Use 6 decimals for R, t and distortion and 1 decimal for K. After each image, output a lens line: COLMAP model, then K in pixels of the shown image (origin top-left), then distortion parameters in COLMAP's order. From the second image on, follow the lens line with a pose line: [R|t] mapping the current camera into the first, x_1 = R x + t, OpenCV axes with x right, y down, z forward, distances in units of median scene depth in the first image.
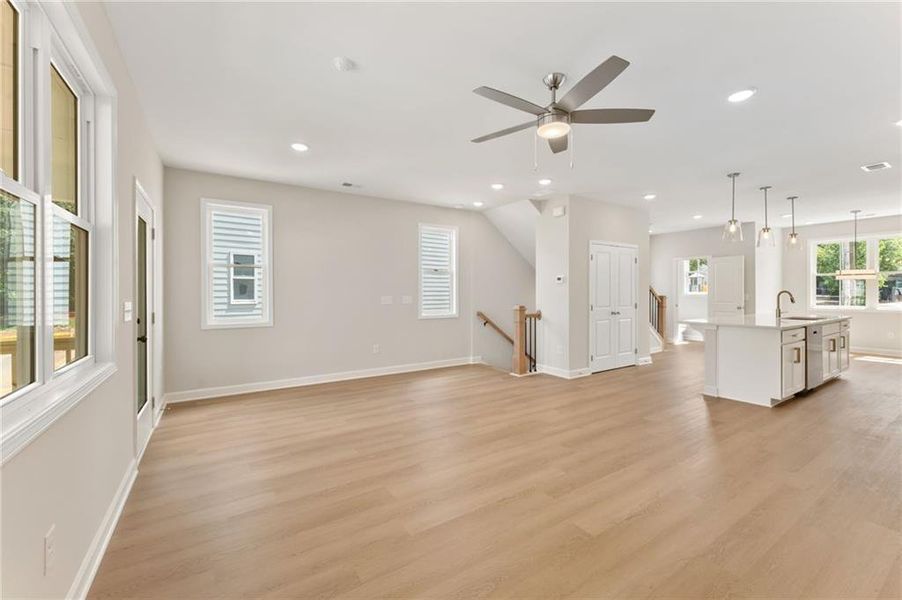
lens RADIAL K [[372.1, 0, 451.4], [0, 372.1, 292.5], [0, 0, 1]] dist [-0.008135, 0.000403]
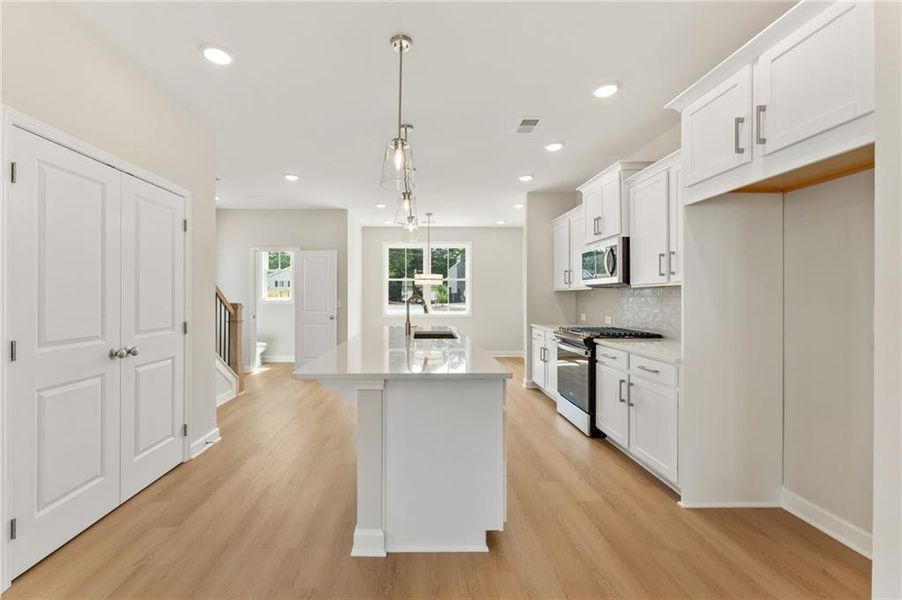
lens RADIAL K [[372.1, 0, 429.2], [0, 372.1, 295.0], [0, 0, 1]] dist [-0.008135, 0.000403]
pose [[0.521332, 0.007280, 0.853323, 0.279985], [-0.000463, 0.999966, -0.008248, 0.000628], [-0.853354, 0.003905, 0.521318, 0.537689]]
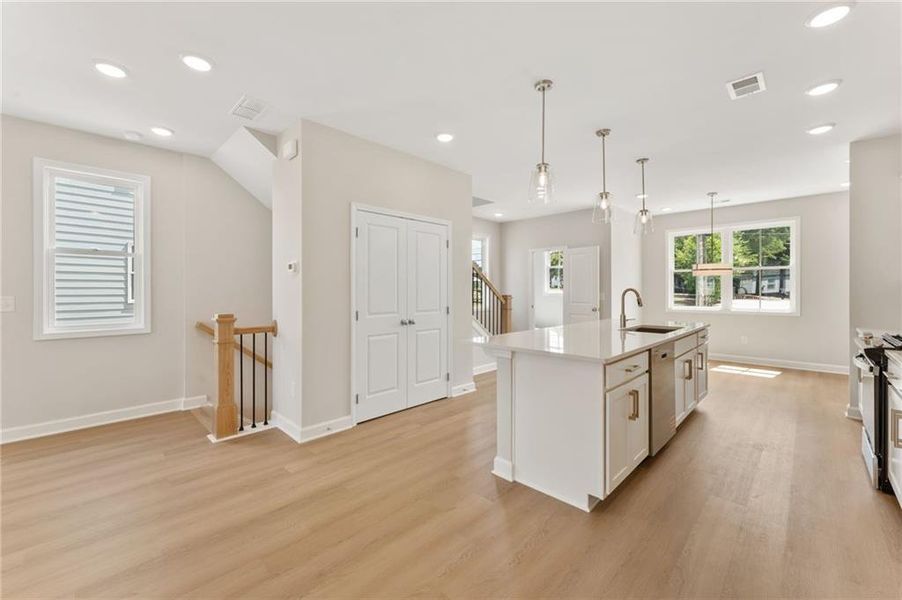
lens RADIAL K [[372.1, 0, 453.8], [0, 372.1, 287.2], [0, 0, 1]] dist [-0.008135, 0.000403]
pose [[0.972748, 0.004011, 0.231829, 0.360687], [-0.001887, 0.999954, -0.009383, 0.000246], [-0.231856, 0.008689, 0.972711, 0.345215]]
